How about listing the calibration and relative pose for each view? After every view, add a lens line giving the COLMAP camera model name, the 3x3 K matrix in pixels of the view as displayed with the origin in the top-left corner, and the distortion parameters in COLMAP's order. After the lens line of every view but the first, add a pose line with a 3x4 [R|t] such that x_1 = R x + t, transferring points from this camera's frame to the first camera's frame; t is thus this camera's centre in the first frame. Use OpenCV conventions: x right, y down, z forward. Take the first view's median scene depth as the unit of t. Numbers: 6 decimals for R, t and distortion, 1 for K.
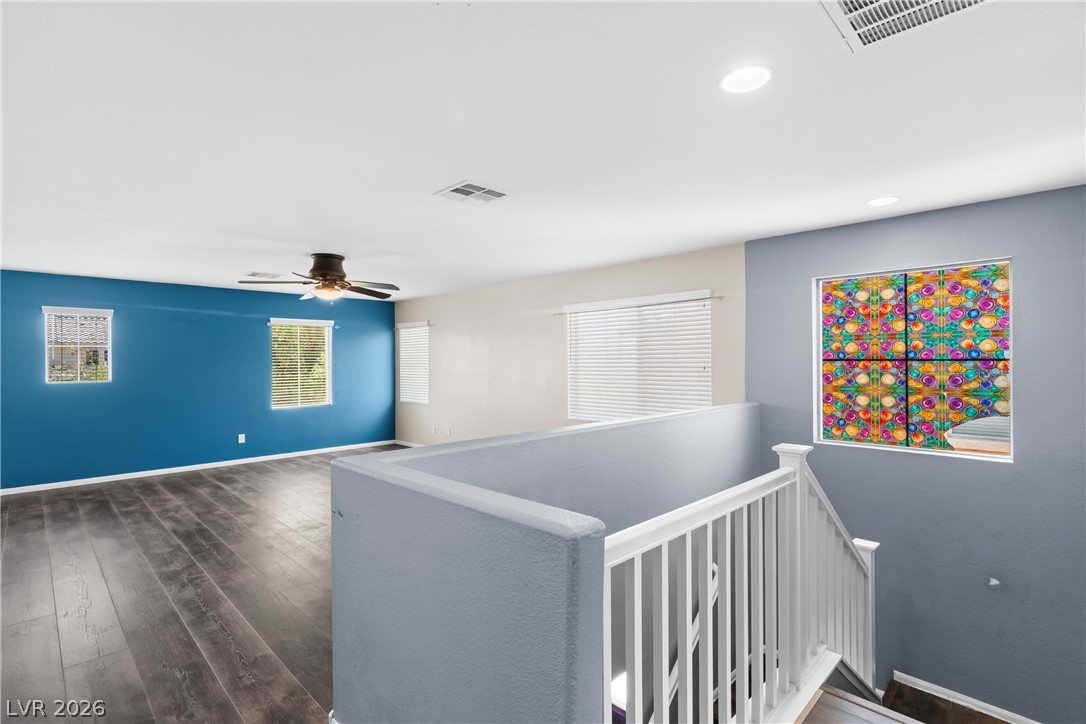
lens RADIAL K [[517.0, 0, 550.4], [0, 517.0, 363.6], [0, 0, 1]] dist [0.000489, 0.001813]
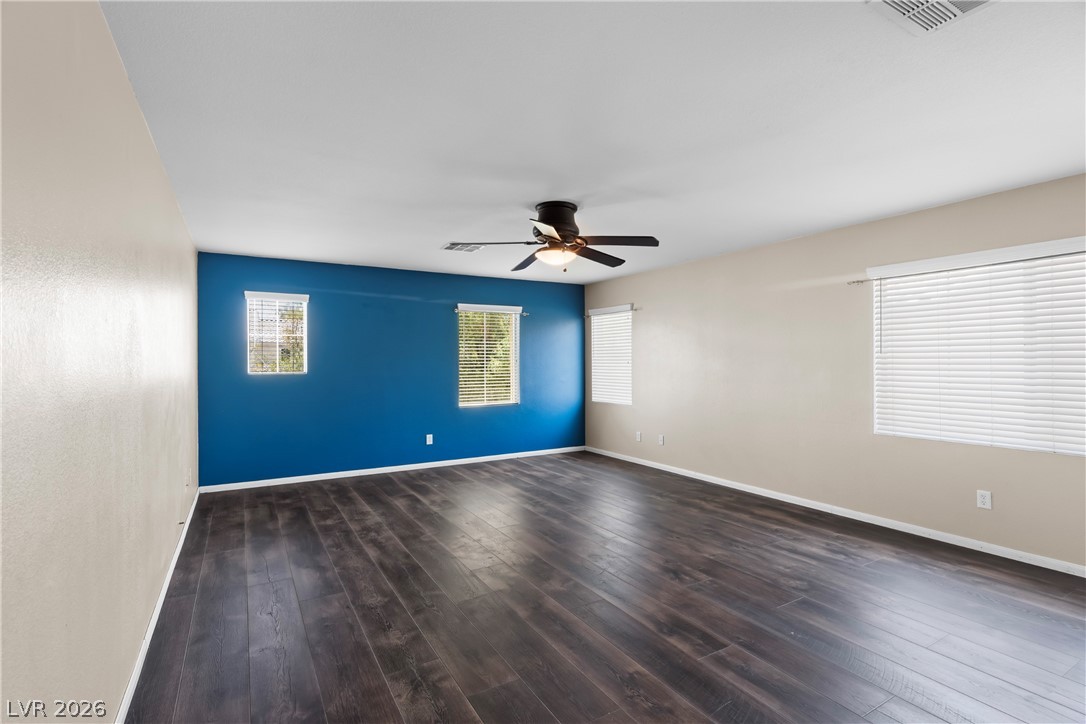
lens RADIAL K [[517.0, 0, 547.5], [0, 517.0, 365.5], [0, 0, 1]] dist [0.000489, 0.001813]
pose [[0.967728, 0.005786, -0.251929, -0.213780], [-0.004725, 0.999977, 0.004815, 0.015608], [0.251951, -0.003470, 0.967734, 0.230386]]
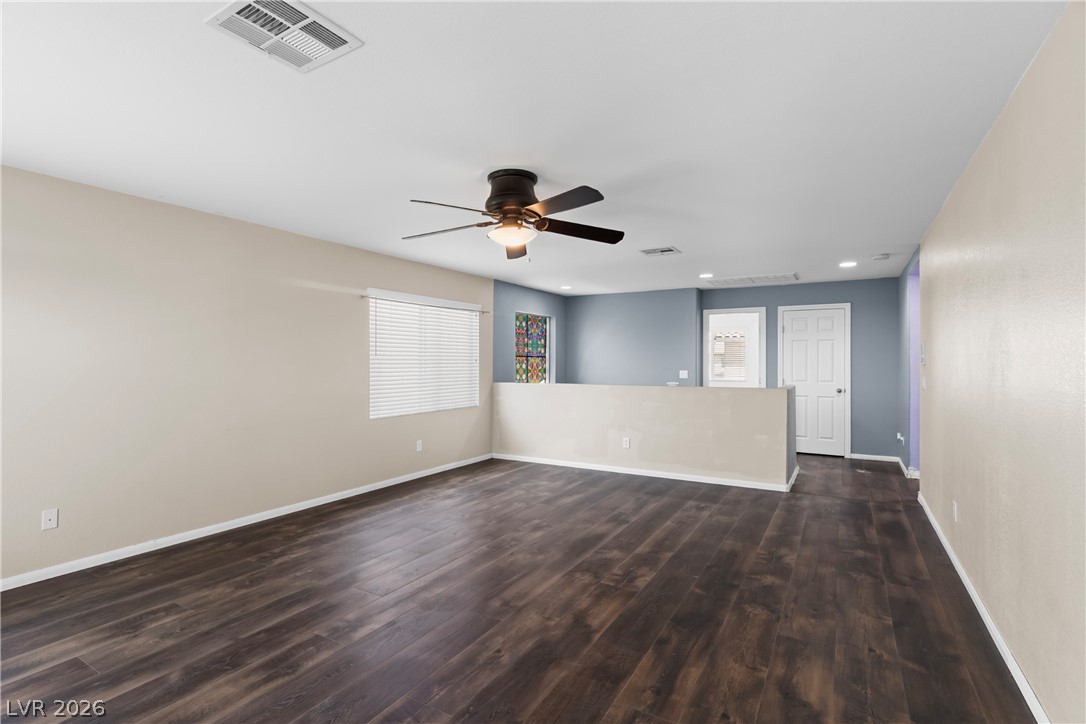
lens RADIAL K [[517.0, 0, 537.5], [0, 517.0, 362.6], [0, 0, 1]] dist [0.000489, 0.001813]
pose [[-0.241338, 0.005385, 0.970426, -0.881021], [0.006201, 0.999973, -0.004006, 0.016949], [-0.970421, 0.005051, -0.241365, 0.944018]]
